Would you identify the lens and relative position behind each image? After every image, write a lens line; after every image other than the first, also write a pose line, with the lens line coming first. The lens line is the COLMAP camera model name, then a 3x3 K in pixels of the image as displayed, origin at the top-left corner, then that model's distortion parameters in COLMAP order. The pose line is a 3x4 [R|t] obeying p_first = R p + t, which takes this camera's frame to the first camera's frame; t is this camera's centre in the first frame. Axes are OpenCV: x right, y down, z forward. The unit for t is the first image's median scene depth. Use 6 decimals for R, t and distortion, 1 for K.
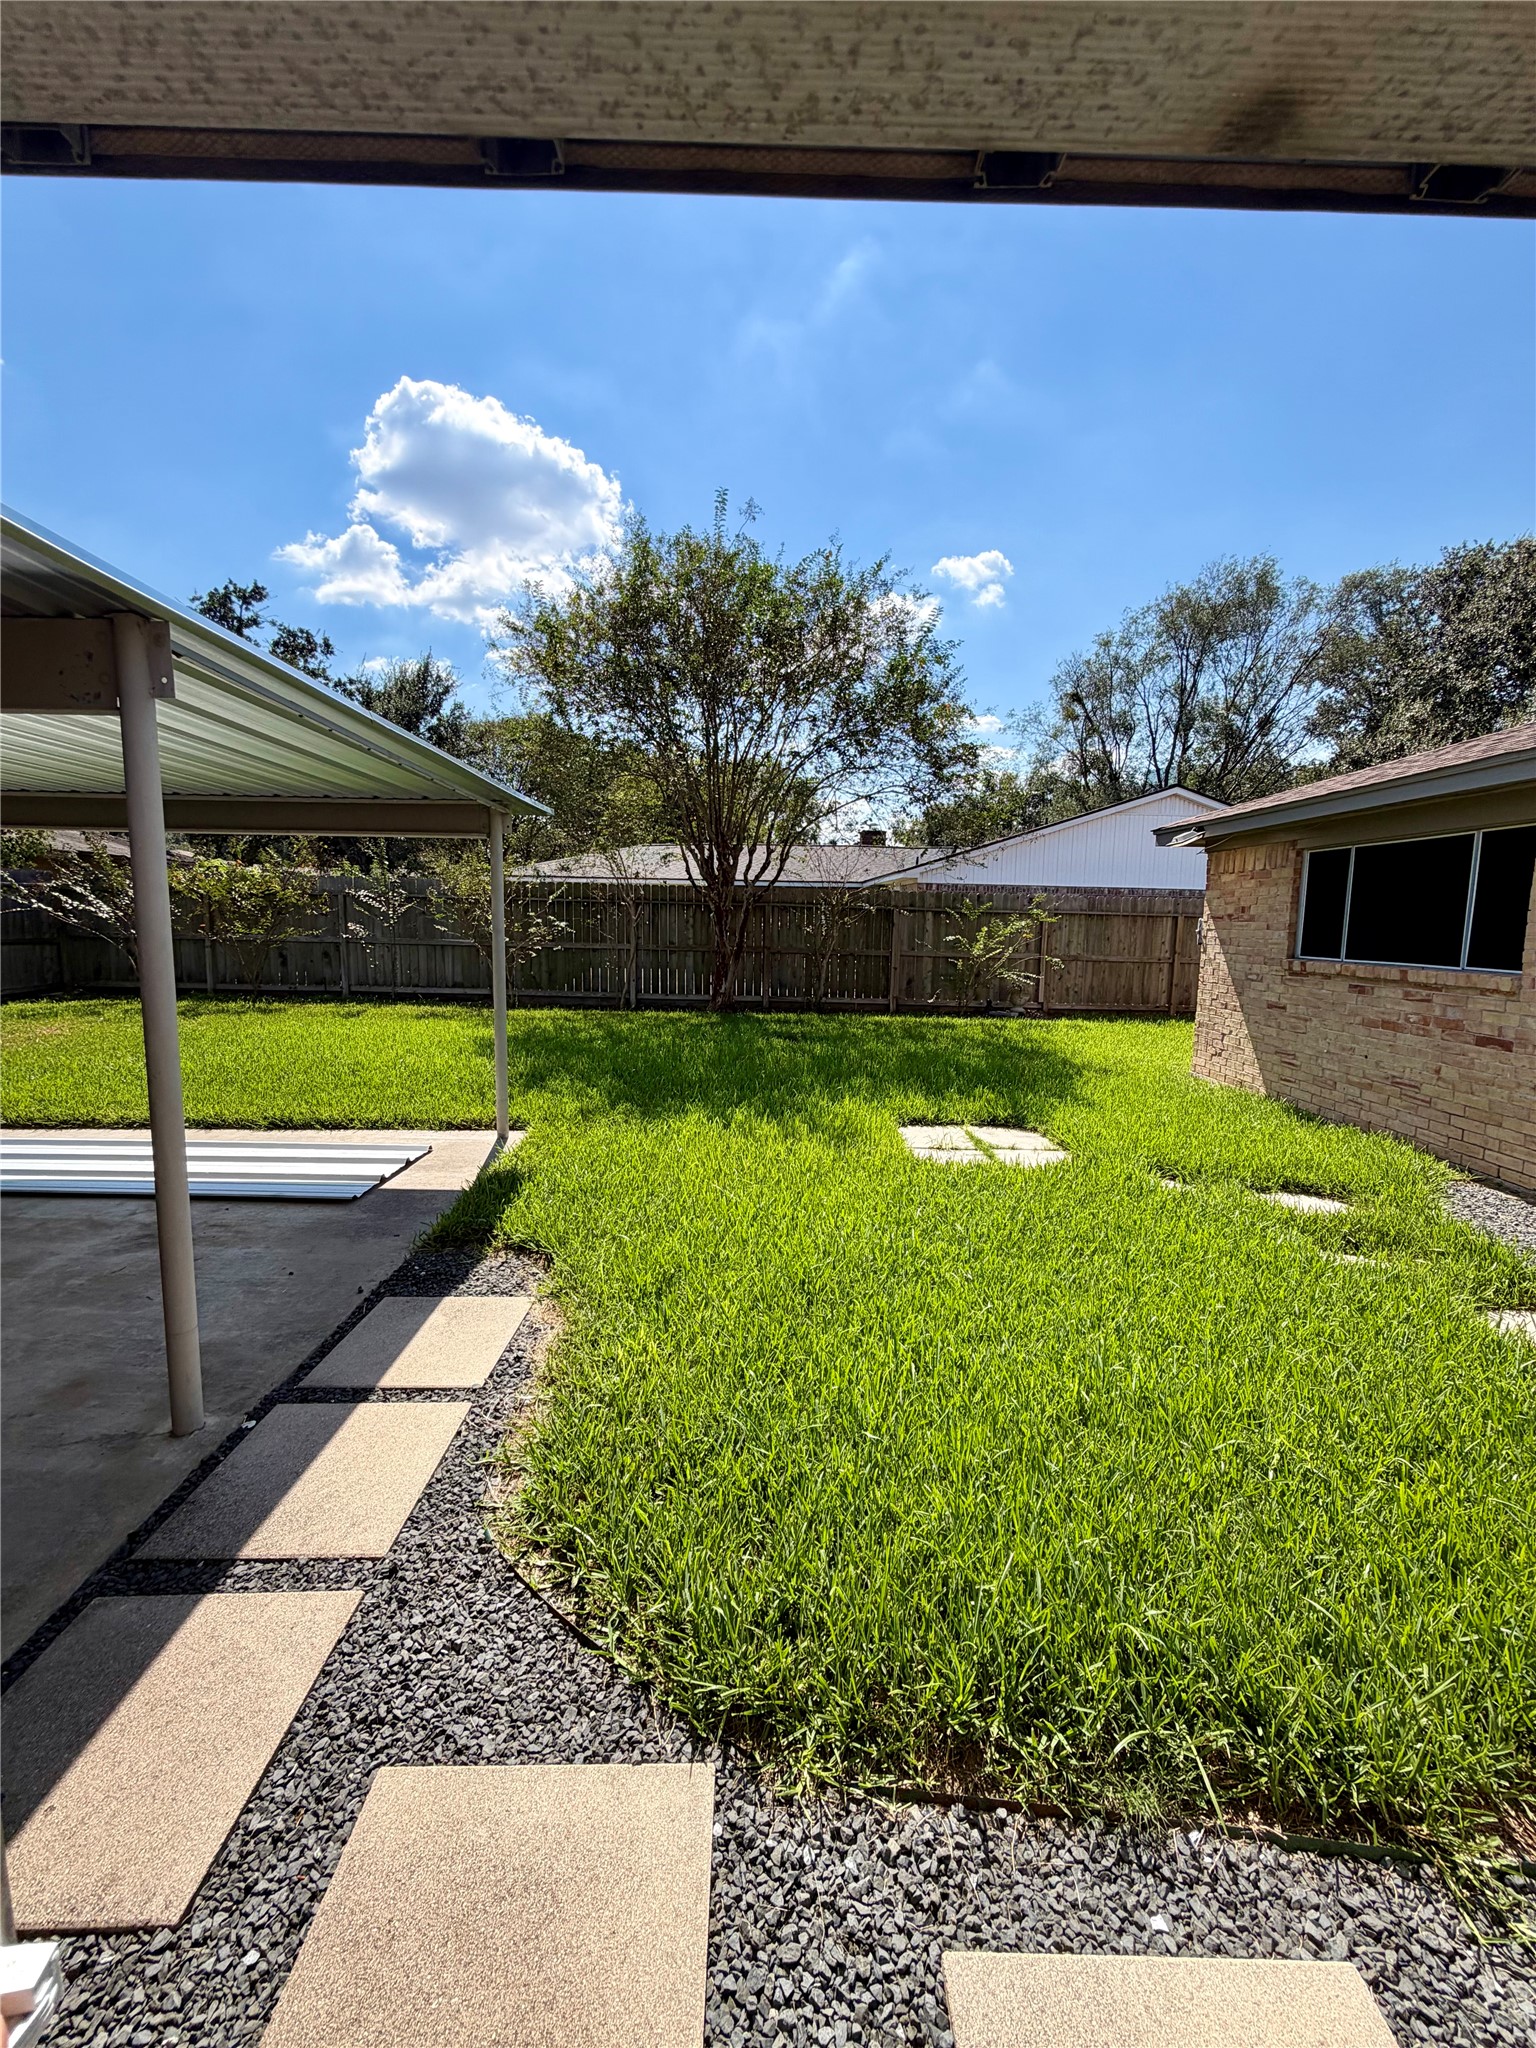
lens RADIAL K [[813.3, 0, 770.4], [0, 813.3, 1021.3], [0, 0, 1]] dist [-0.003119, -0.000227]
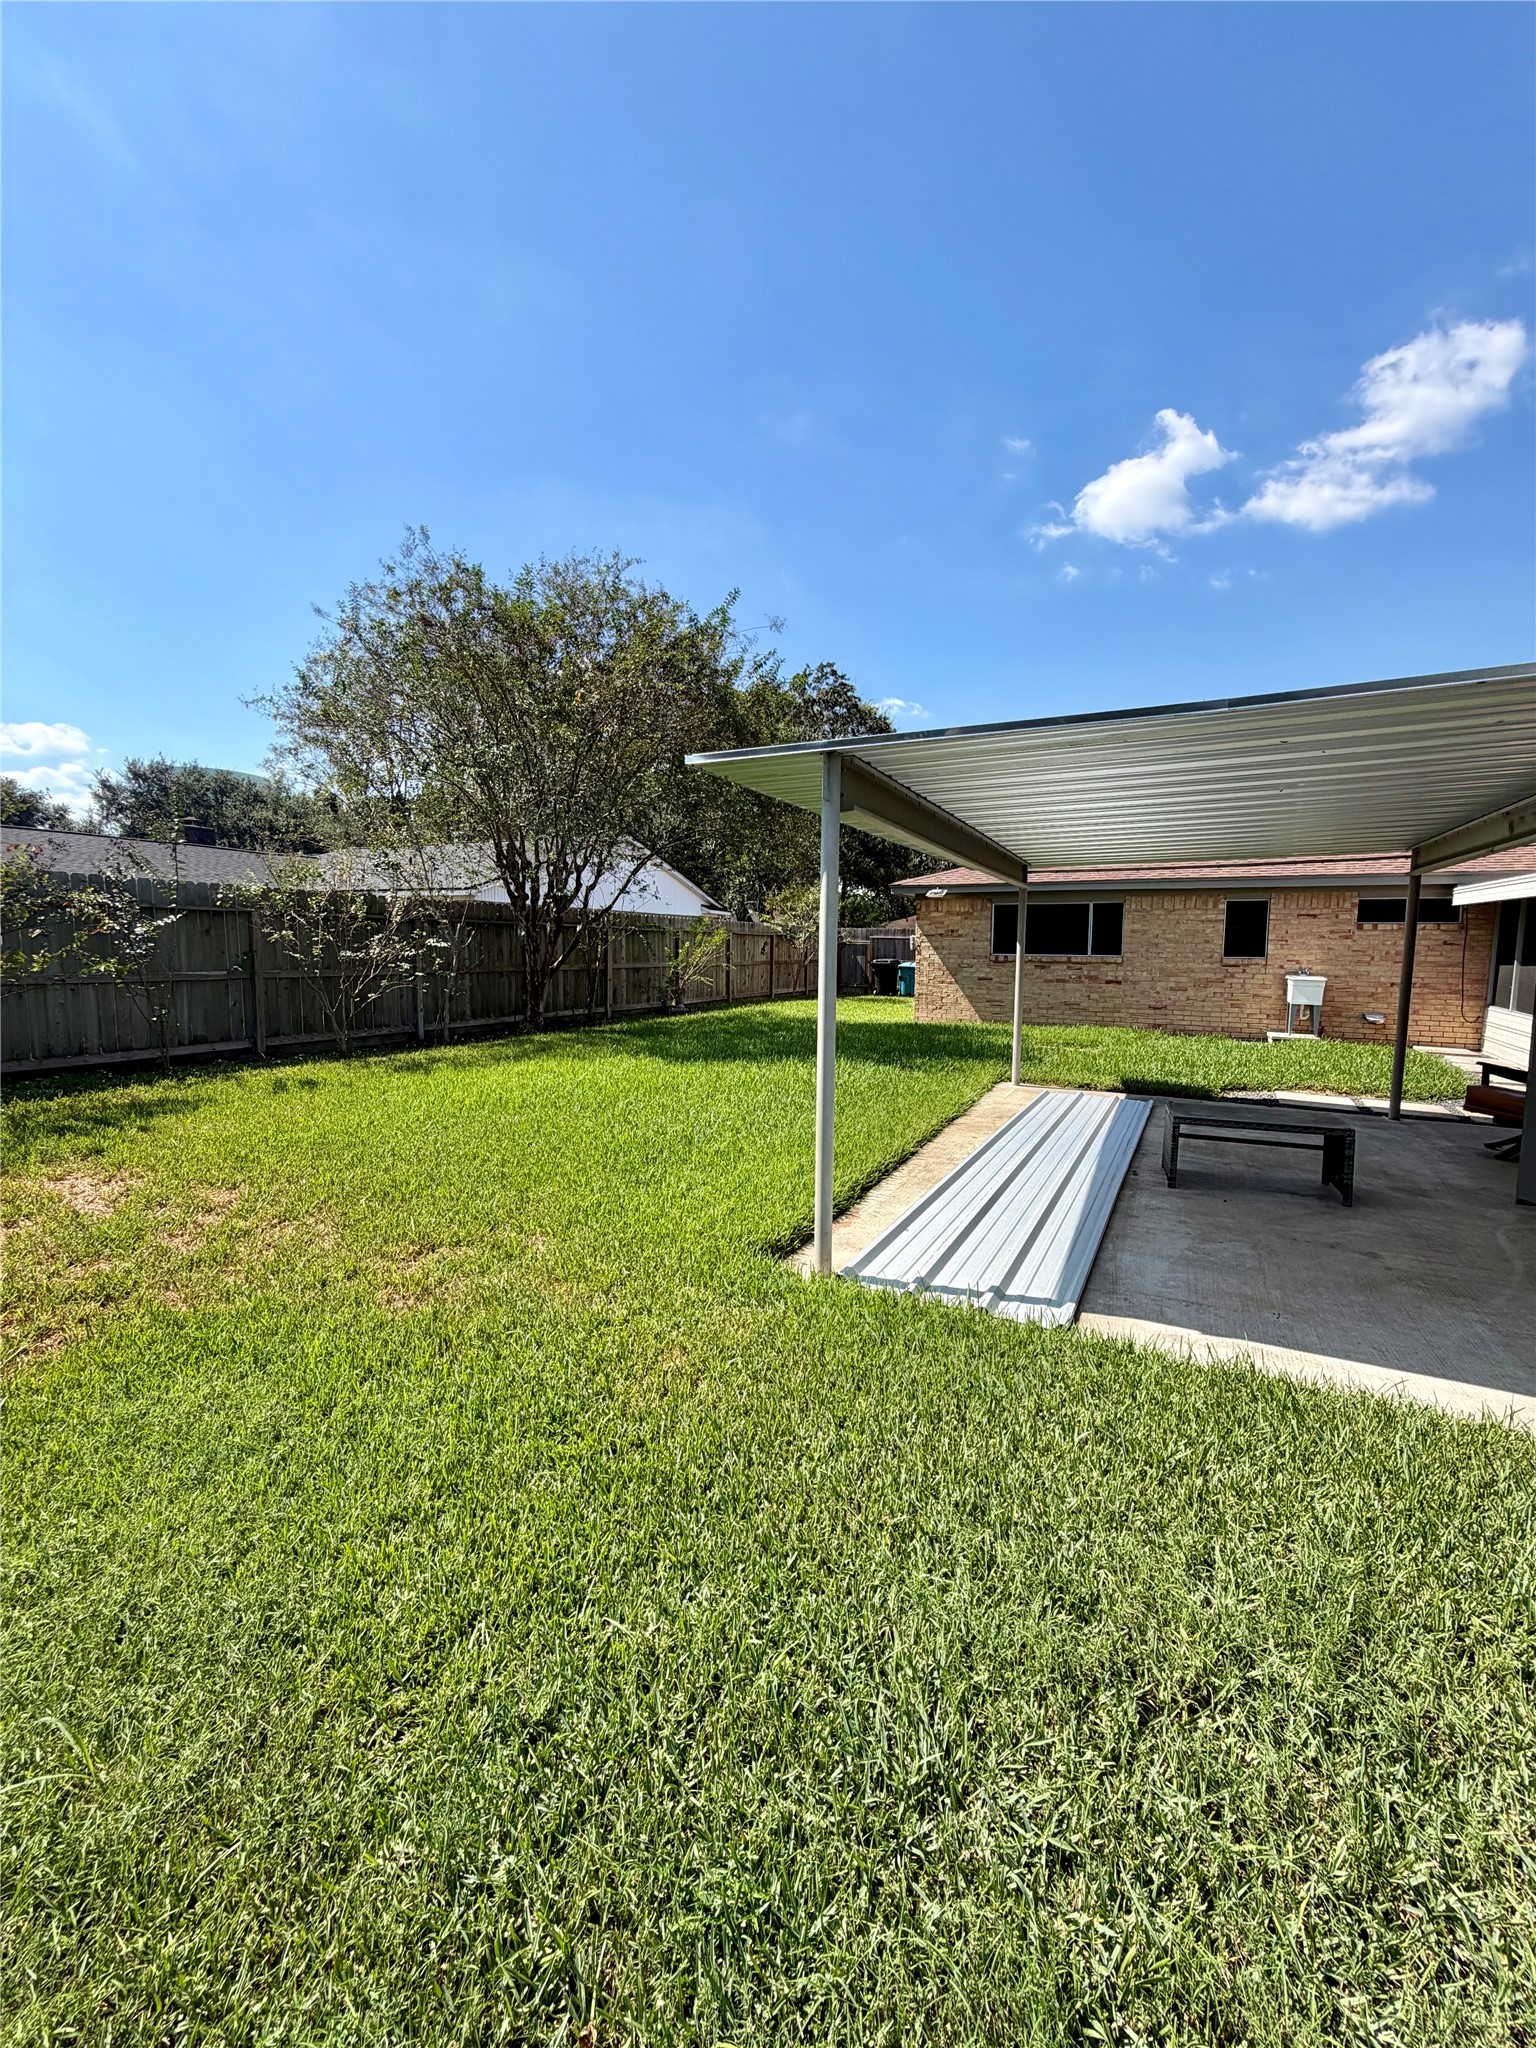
lens RADIAL K [[813.3, 0, 770.5], [0, 813.3, 1021.2], [0, 0, 1]] dist [-0.003119, -0.000227]
pose [[0.482215, -0.102373, 0.870051, -0.870492], [0.111500, 0.992244, 0.054953, -0.051854], [-0.868928, 0.070512, 0.489890, 0.293717]]
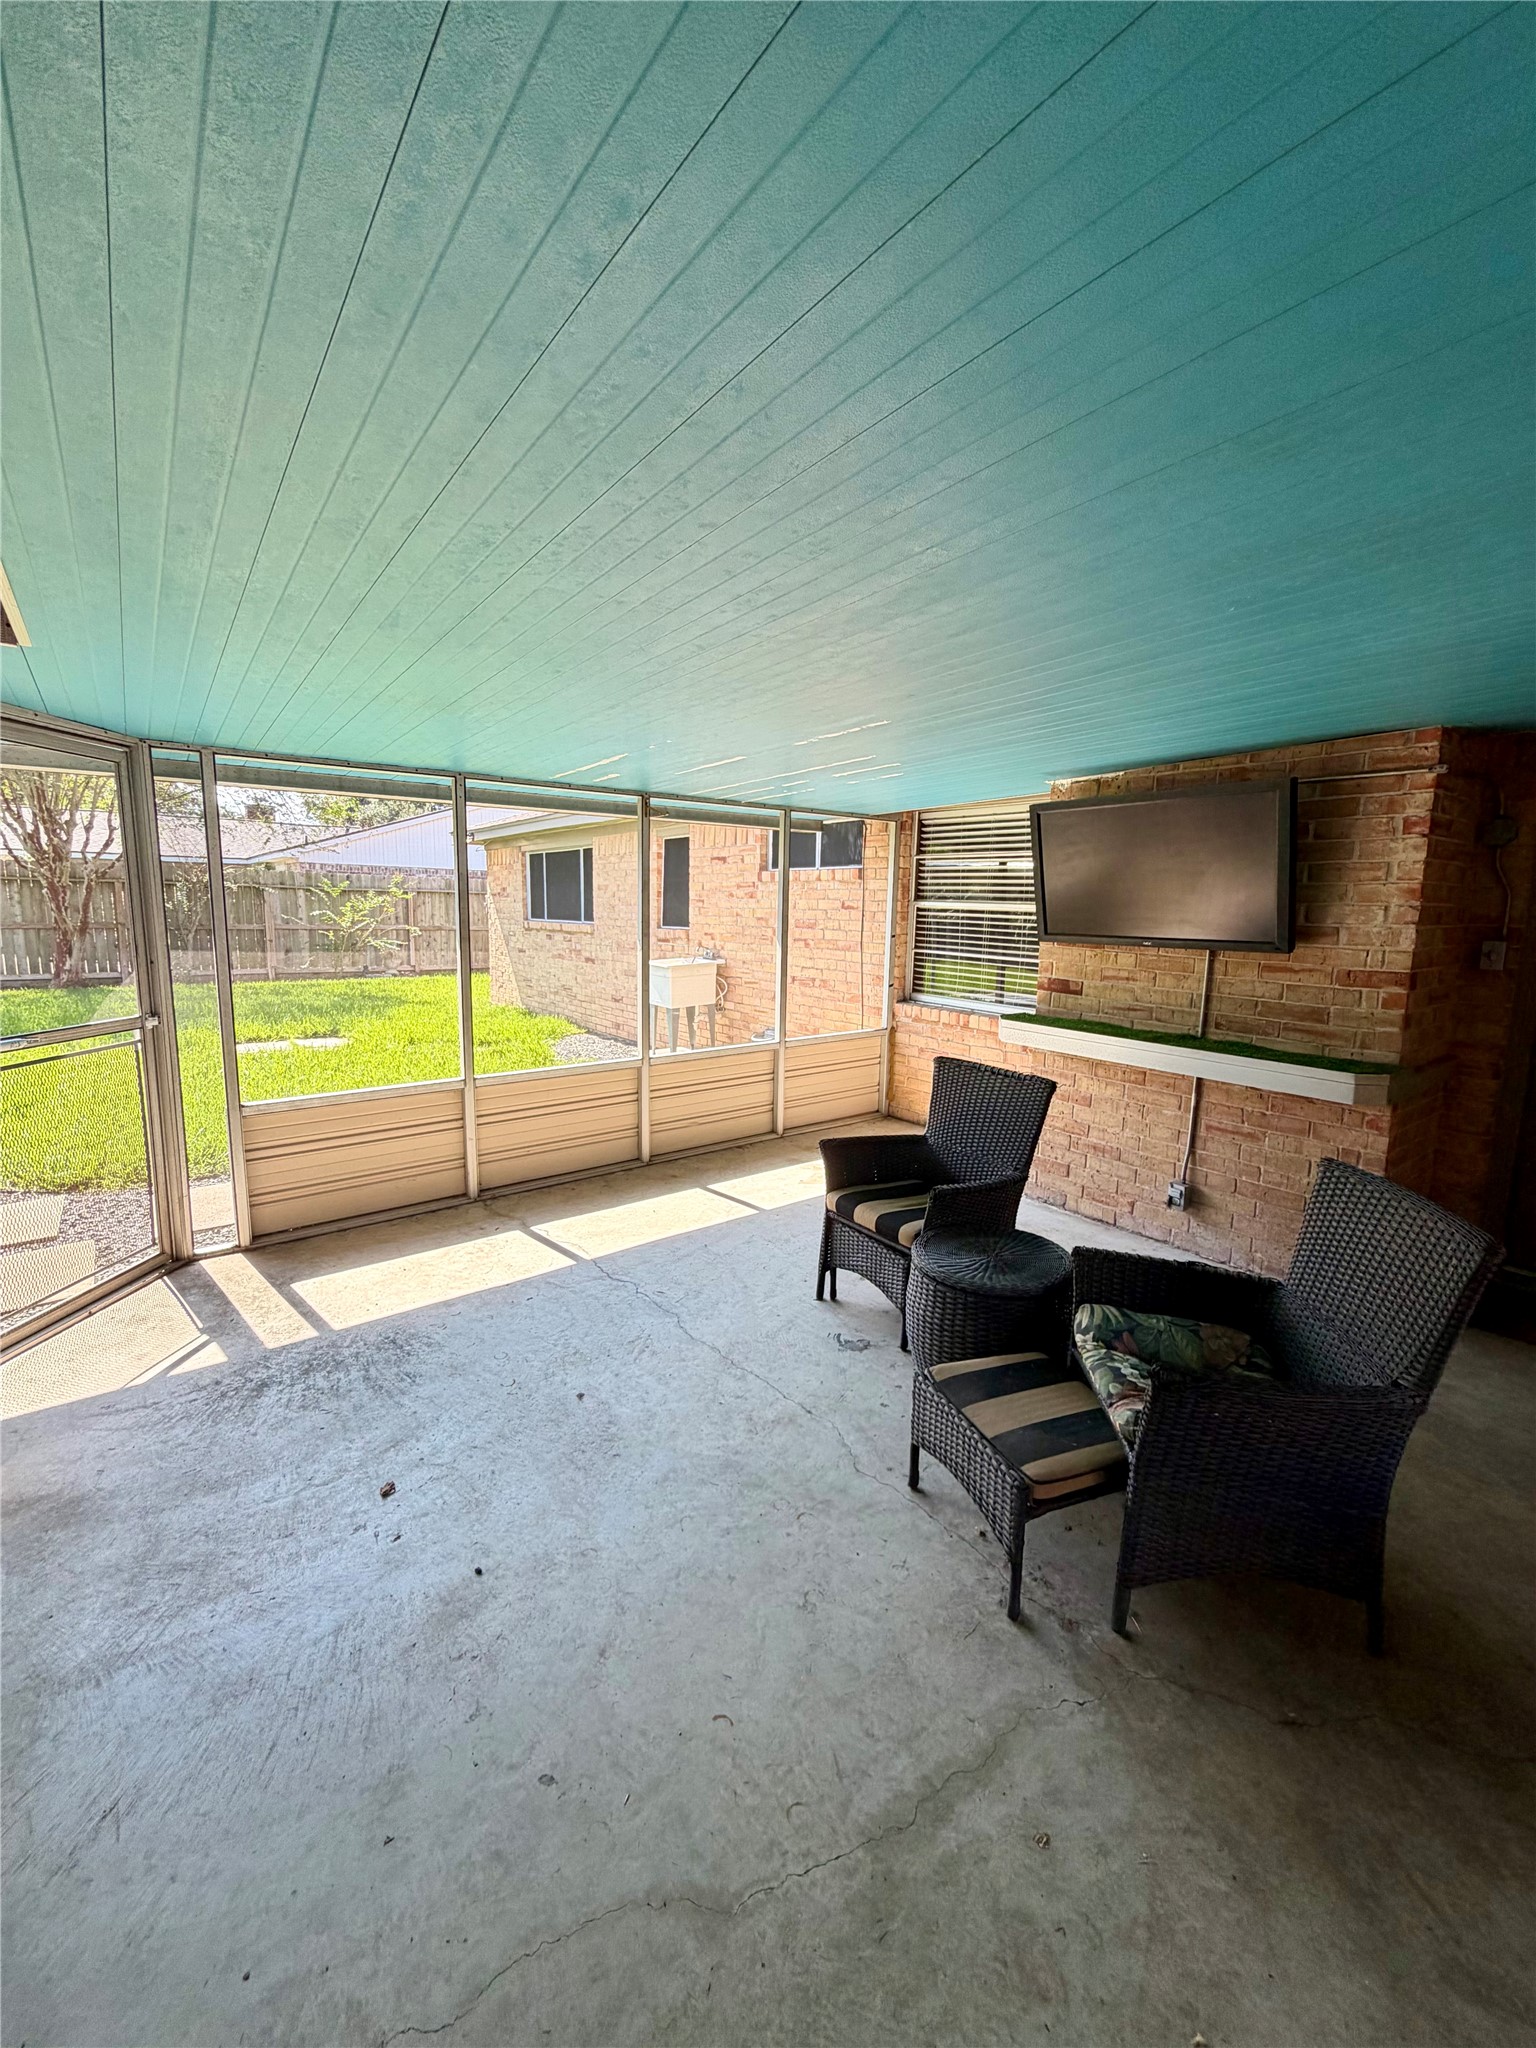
lens RADIAL K [[813.3, 0, 766.5], [0, 813.3, 1022.3], [0, 0, 1]] dist [-0.003119, -0.000227]
pose [[0.797499, -0.089129, 0.596701, 0.027944], [0.073013, 0.996016, 0.051192, 0.045604], [-0.598886, 0.002742, 0.800829, -0.342076]]
